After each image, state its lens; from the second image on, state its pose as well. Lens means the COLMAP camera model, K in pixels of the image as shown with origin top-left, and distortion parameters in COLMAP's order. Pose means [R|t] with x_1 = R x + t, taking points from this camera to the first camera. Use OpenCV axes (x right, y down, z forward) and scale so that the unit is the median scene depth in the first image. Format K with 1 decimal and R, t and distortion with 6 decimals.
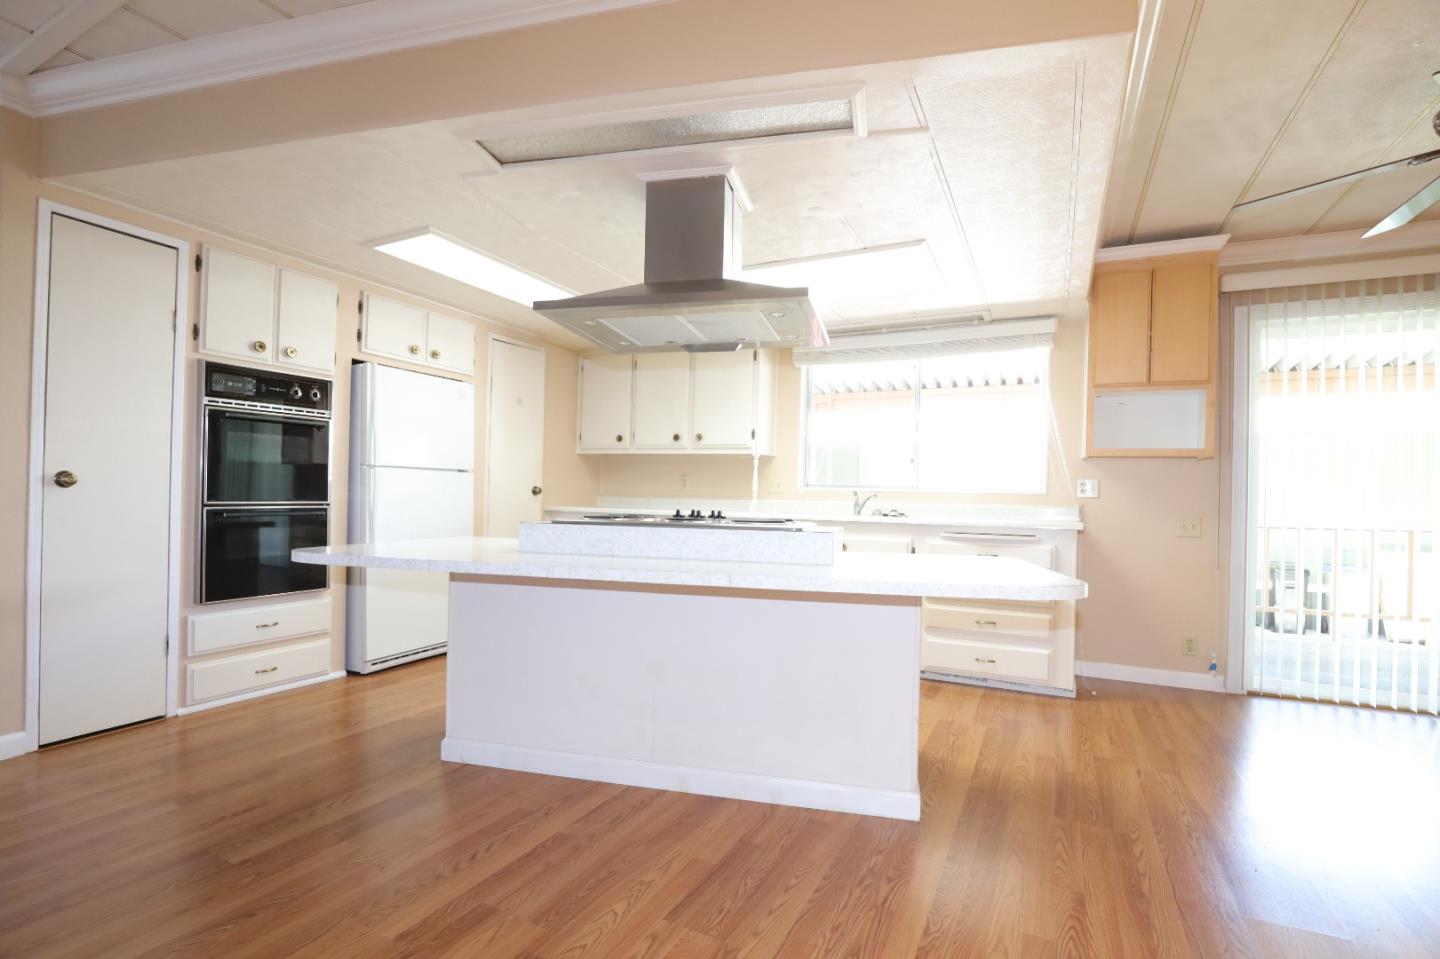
lens RADIAL K [[656.0, 0, 727.0], [0, 656.0, 493.9], [0, 0, 1]] dist [-0.039818, 0.007823]
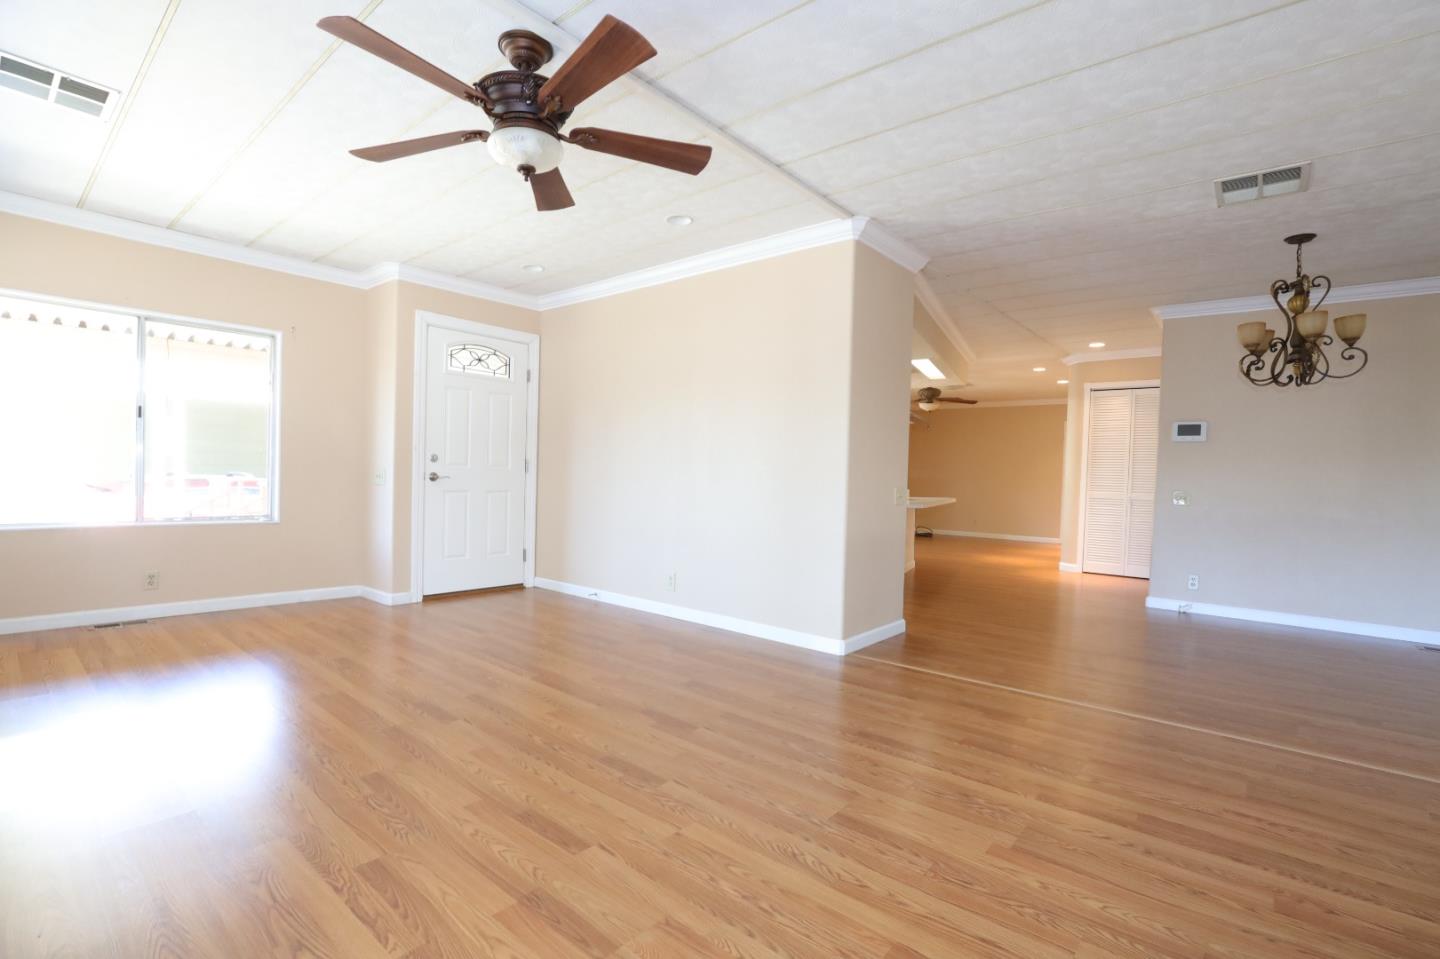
lens RADIAL K [[656.0, 0, 727.0], [0, 656.0, 493.9], [0, 0, 1]] dist [-0.039818, 0.007823]
pose [[0.233160, -0.043111, 0.971482, -2.308618], [-0.022320, 0.998516, 0.049667, -0.045229], [-0.972182, -0.033264, 0.231851, 0.777582]]
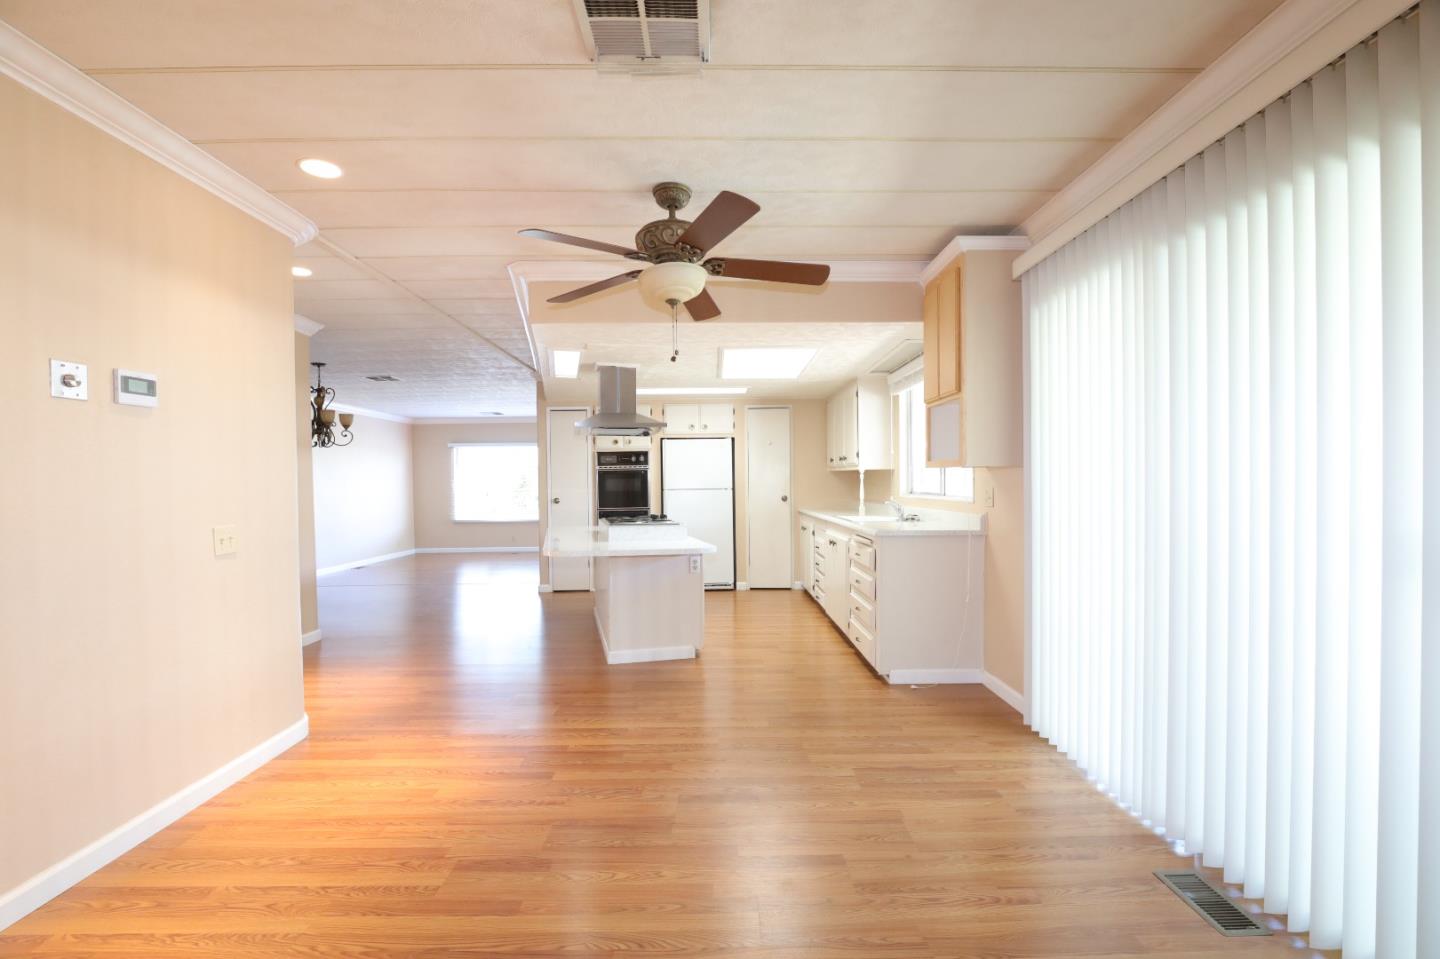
lens RADIAL K [[656.0, 0, 727.0], [0, 656.0, 493.9], [0, 0, 1]] dist [-0.039818, 0.007823]
pose [[0.462269, -0.011436, -0.886666, 1.551504], [0.023001, 0.999735, -0.000902, -0.026301], [0.886441, -0.019977, 0.462409, 0.240427]]
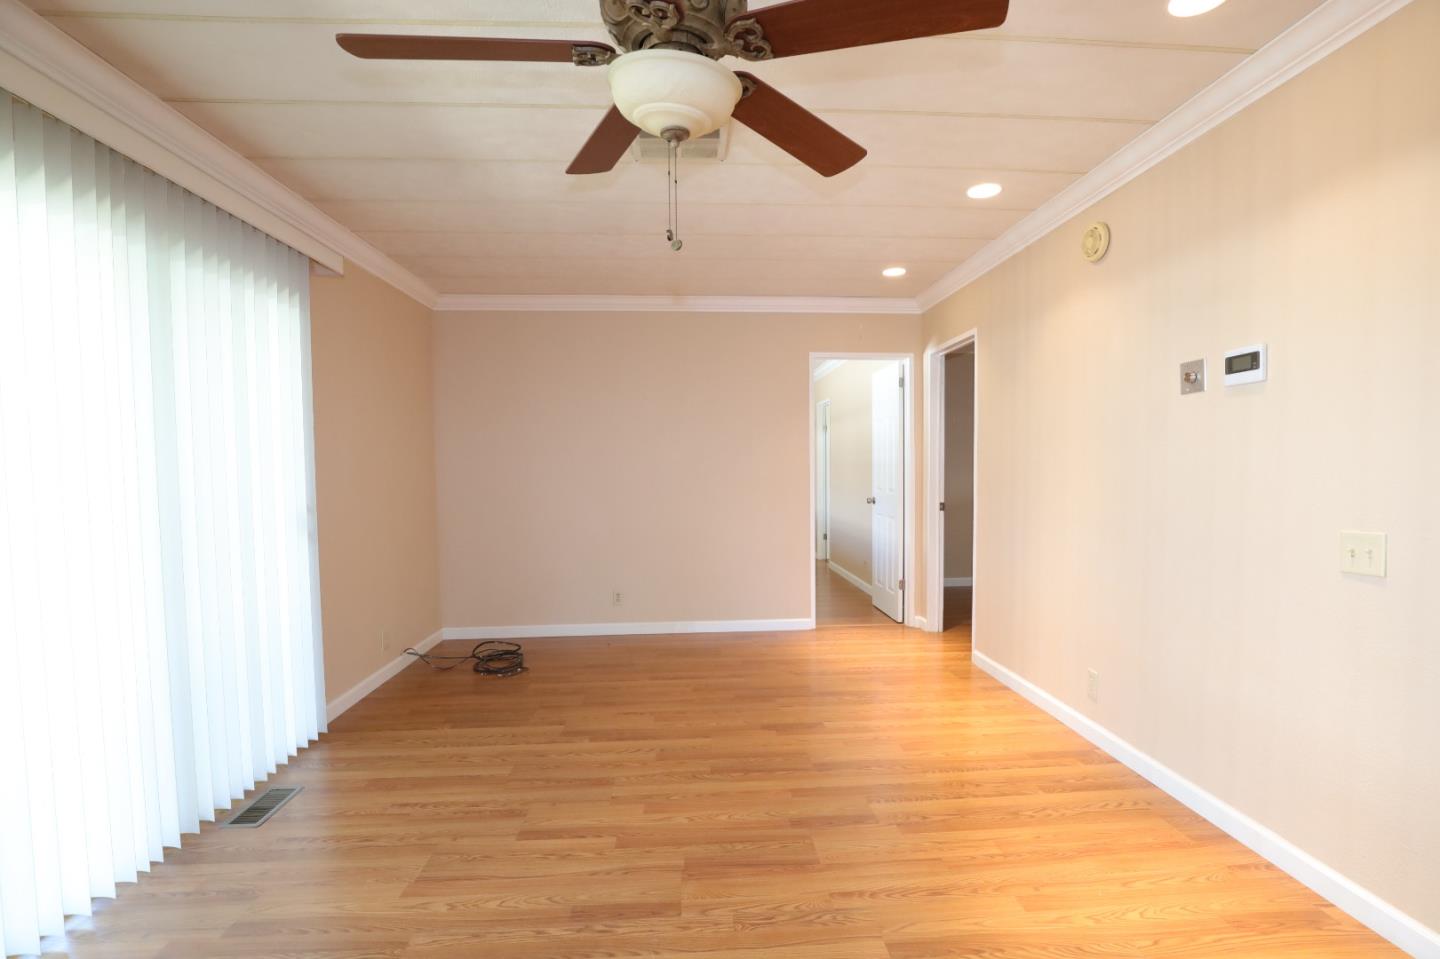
lens RADIAL K [[656.0, 0, 727.0], [0, 656.0, 493.9], [0, 0, 1]] dist [-0.039818, 0.007823]
pose [[-0.507417, -0.054354, 0.859985, 0.322697], [-0.002765, 0.998106, 0.061452, -0.064463], [-0.861696, 0.028803, -0.506607, 0.792070]]
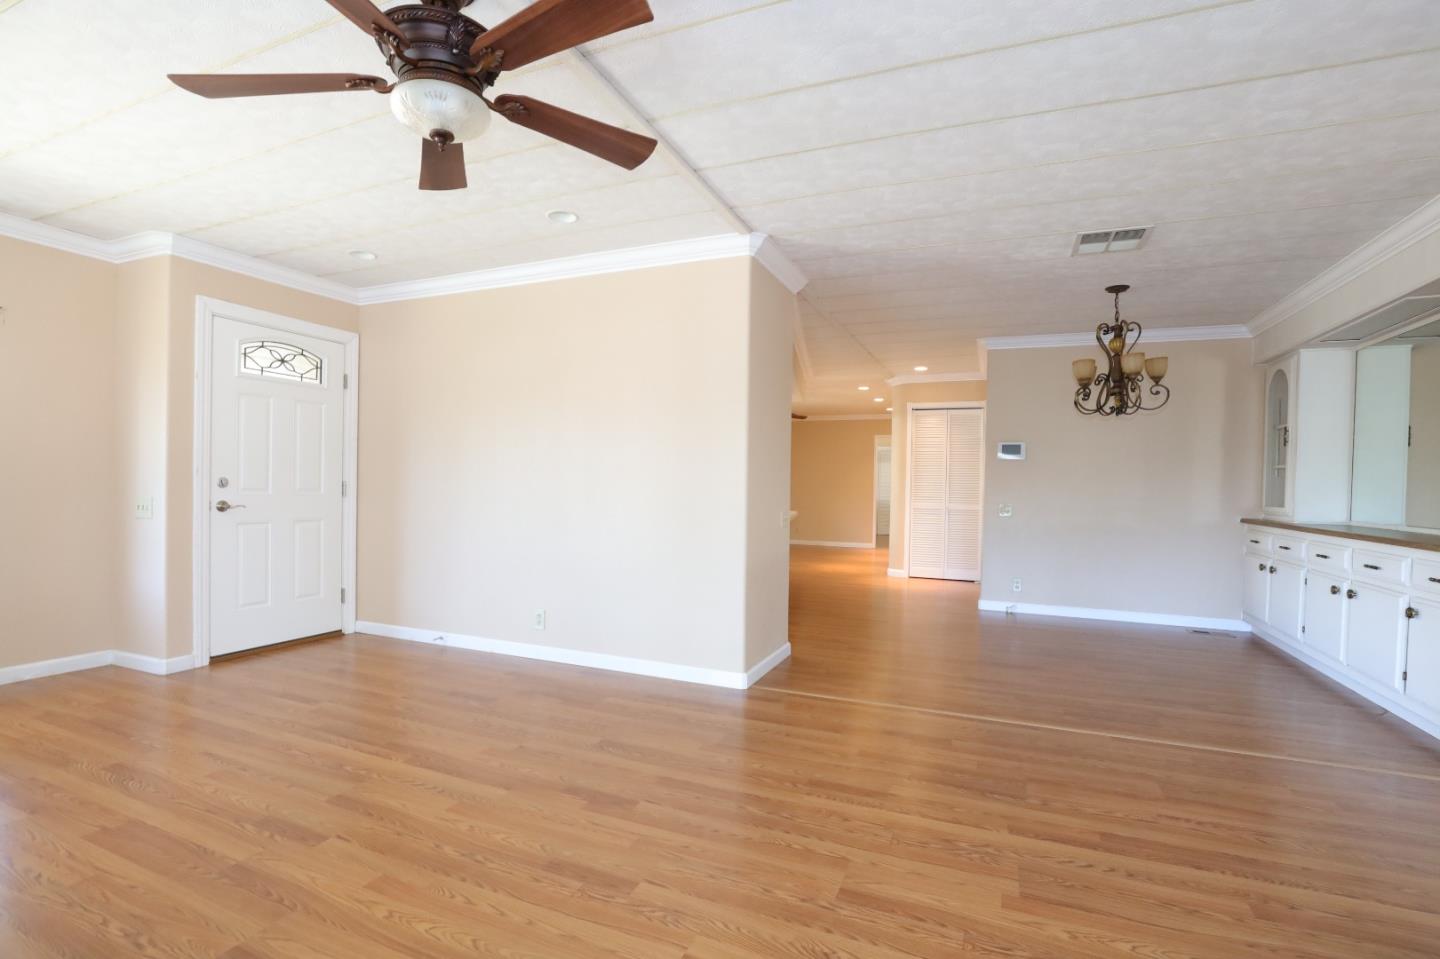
lens RADIAL K [[656.0, 0, 727.0], [0, 656.0, 493.9], [0, 0, 1]] dist [-0.039818, 0.007823]
pose [[-0.068446, -0.034901, 0.997044, -2.236000], [-0.017084, 0.999282, 0.033806, -0.074959], [-0.997509, -0.014720, -0.068993, 0.956967]]
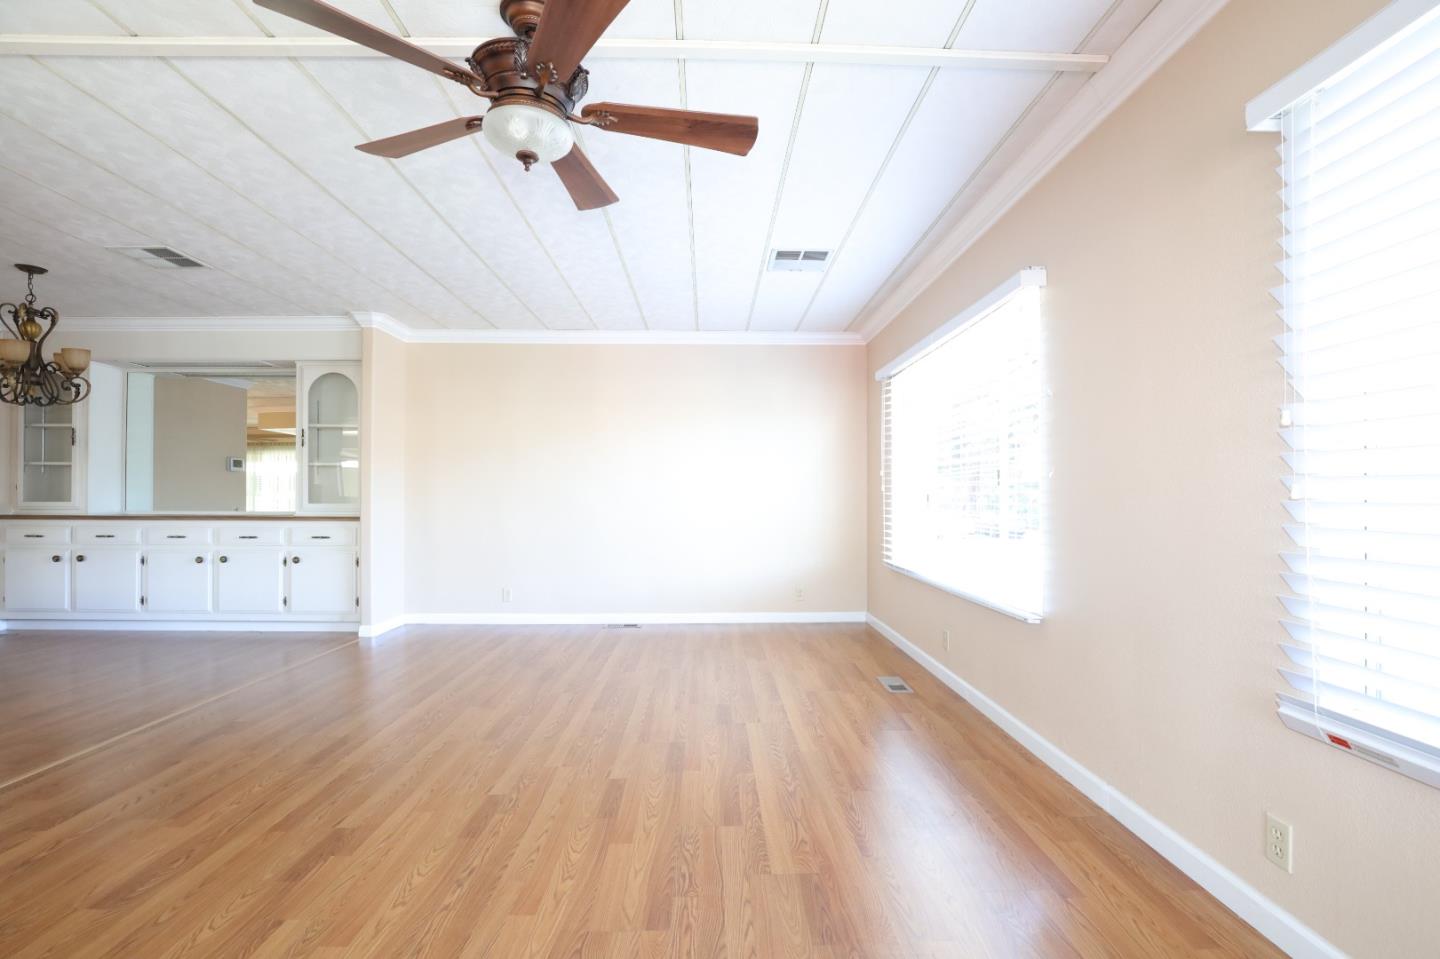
lens RADIAL K [[656.0, 0, 727.0], [0, 656.0, 493.9], [0, 0, 1]] dist [-0.039818, 0.007823]
pose [[-0.881535, -0.020300, -0.471681, -1.539812], [-0.017037, 0.999792, -0.011186, -0.045880], [0.471811, -0.001824, -0.881698, 1.781809]]
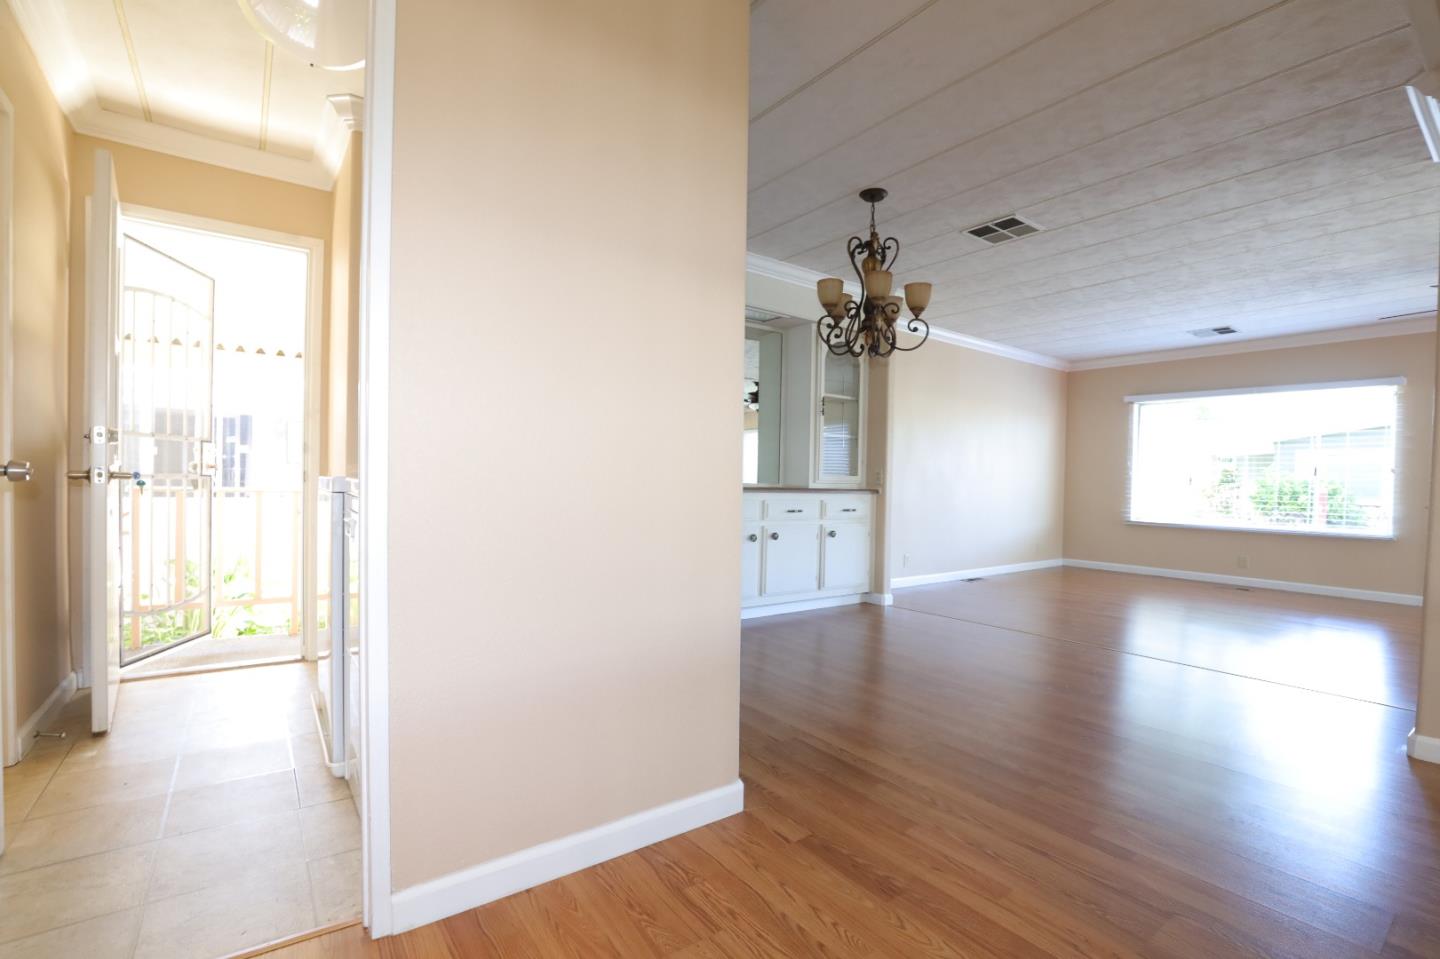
lens RADIAL K [[656.0, 0, 727.0], [0, 656.0, 493.9], [0, 0, 1]] dist [-0.039818, 0.007823]
pose [[-0.444560, -0.007547, -0.895717, 0.165937], [-0.030852, 0.999500, 0.006891, 0.020523], [0.895218, 0.030698, -0.444570, 0.322678]]
